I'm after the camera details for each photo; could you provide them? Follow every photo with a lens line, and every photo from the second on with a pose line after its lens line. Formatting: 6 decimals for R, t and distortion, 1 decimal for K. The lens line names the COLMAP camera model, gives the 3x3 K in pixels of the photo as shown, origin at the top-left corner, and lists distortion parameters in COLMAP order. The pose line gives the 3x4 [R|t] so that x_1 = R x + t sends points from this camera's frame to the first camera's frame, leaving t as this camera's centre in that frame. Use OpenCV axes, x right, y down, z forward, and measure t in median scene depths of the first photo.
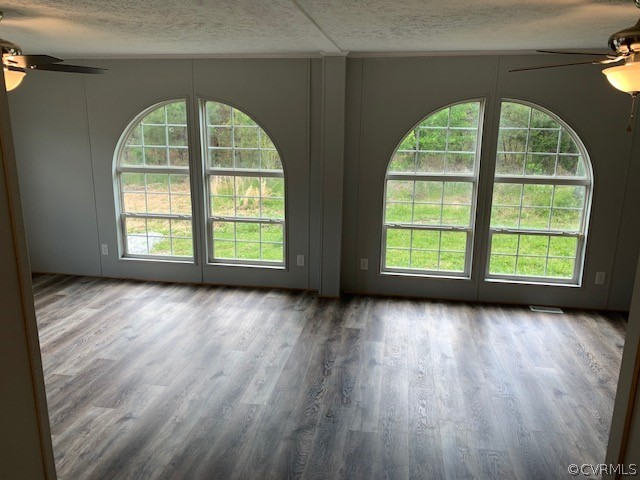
lens RADIAL K [[488.6, 0, 321.2], [0, 488.6, 241.2], [0, 0, 1]] dist [0.020441, -0.022085]
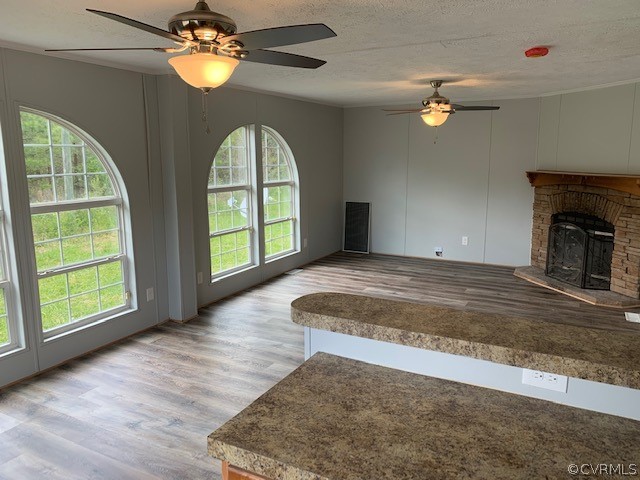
lens RADIAL K [[488.6, 0, 312.6], [0, 488.6, 228.3], [0, 0, 1]] dist [0.020441, -0.022085]
pose [[0.337623, -0.159509, 0.927668, -0.852808], [0.234512, 0.968715, 0.081217, -0.090394], [-0.911600, 0.190129, 0.364467, 0.419997]]
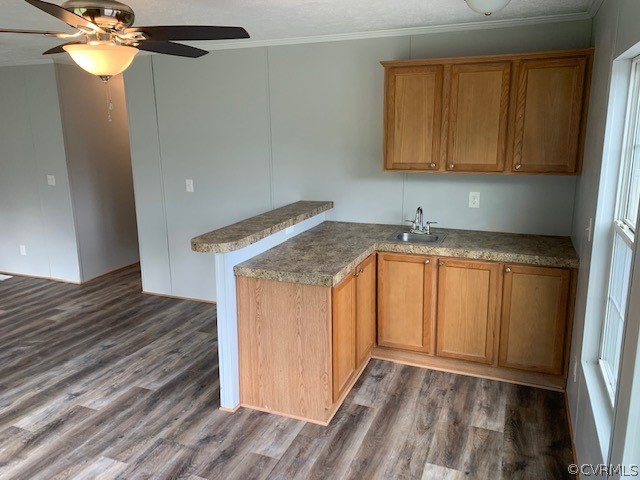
lens RADIAL K [[488.6, 0, 320.8], [0, 488.6, 240.2], [0, 0, 1]] dist [0.020441, -0.022085]
pose [[-0.975807, -0.049938, 0.212855, -0.738463], [0.052694, 0.891149, 0.450640, -0.265170], [-0.212189, 0.450954, -0.866958, 1.082120]]
